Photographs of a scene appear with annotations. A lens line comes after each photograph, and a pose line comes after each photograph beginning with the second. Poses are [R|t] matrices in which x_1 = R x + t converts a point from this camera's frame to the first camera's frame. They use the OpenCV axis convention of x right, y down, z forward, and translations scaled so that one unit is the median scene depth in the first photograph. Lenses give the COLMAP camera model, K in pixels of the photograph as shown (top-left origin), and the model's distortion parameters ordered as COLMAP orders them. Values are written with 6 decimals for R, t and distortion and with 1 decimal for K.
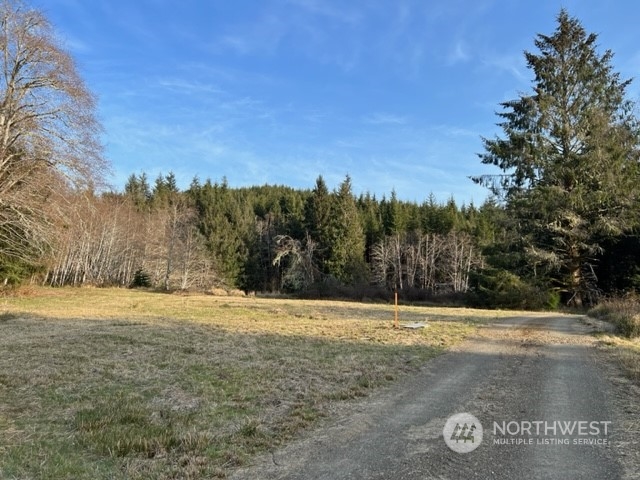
lens RADIAL K [[480.9, 0, 322.2], [0, 480.9, 241.9], [0, 0, 1]] dist [0.042245, -0.028014]
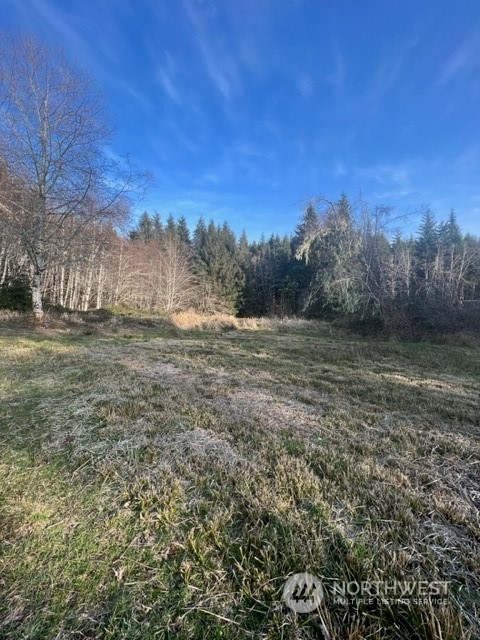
lens RADIAL K [[259.3, 0, 241.3], [0, 259.3, 321.3], [0, 0, 1]] dist [0.001408, 0.000024]
pose [[0.985106, -0.001938, -0.171935, -0.060121], [0.026227, 0.989930, 0.139107, 0.037880], [0.169934, -0.141545, 0.975237, 0.402548]]
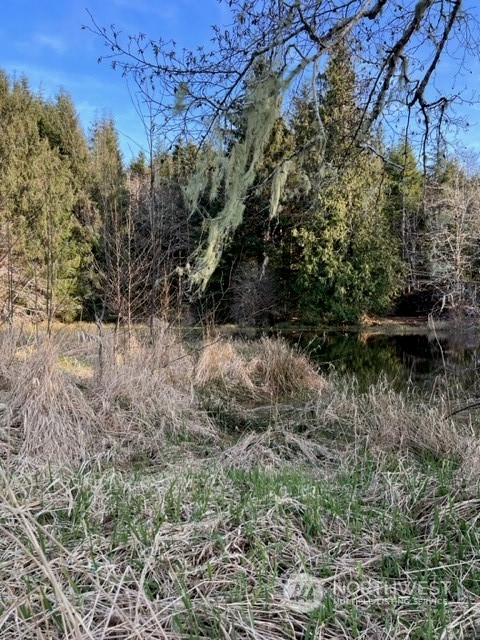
lens RADIAL K [[480.9, 0, 236.4], [0, 480.9, 324.1], [0, 0, 1]] dist [0.042245, -0.028014]
pose [[0.999118, -0.004796, 0.041727, -0.050177], [-0.000941, 0.990656, 0.136385, 0.056055], [-0.041991, -0.136303, 0.989777, 0.558885]]
